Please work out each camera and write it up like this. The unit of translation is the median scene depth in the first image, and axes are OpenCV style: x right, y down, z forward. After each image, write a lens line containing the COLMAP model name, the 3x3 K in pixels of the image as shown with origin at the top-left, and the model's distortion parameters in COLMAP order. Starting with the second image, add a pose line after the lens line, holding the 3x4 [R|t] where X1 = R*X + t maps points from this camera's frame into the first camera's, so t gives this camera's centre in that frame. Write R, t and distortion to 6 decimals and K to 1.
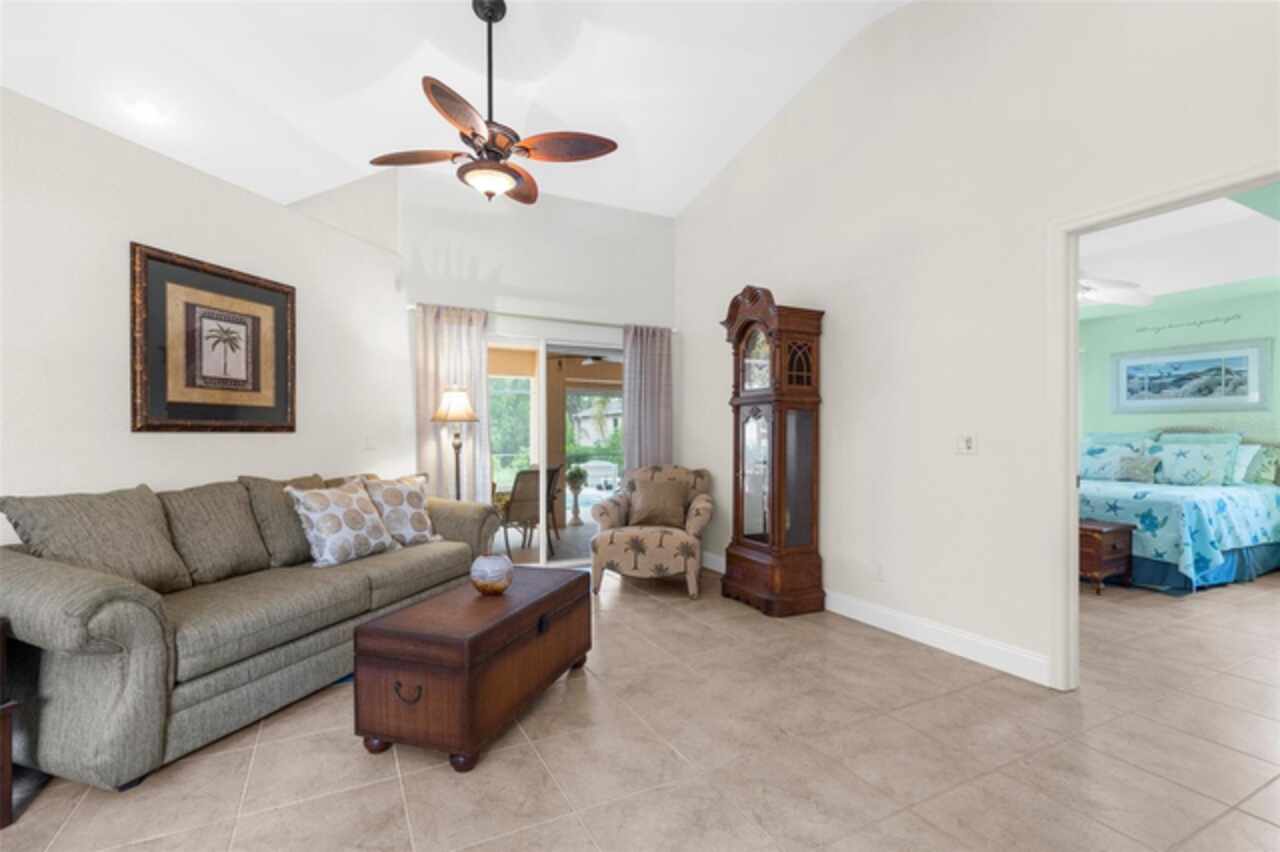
lens RADIAL K [[585.7, 0, 635.7], [0, 585.7, 432.1], [0, 0, 1]] dist [-0.000469, 0.001601]
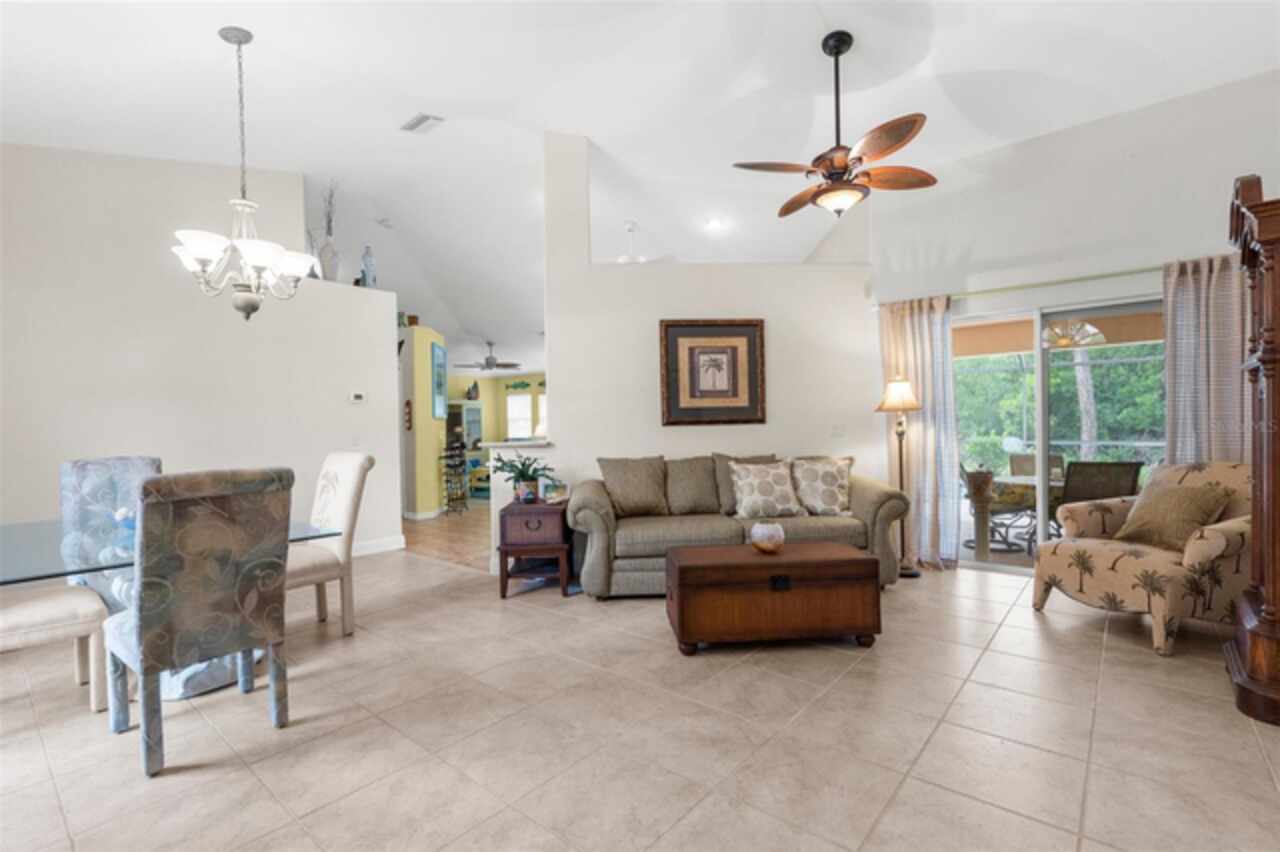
lens RADIAL K [[585.7, 0, 640.0], [0, 585.7, 421.3], [0, 0, 1]] dist [-0.000469, 0.001601]
pose [[0.385089, -0.012996, -0.922788, 0.631128], [0.025489, 0.999669, -0.003442, -0.007905], [0.922527, -0.022195, 0.385293, 0.202163]]
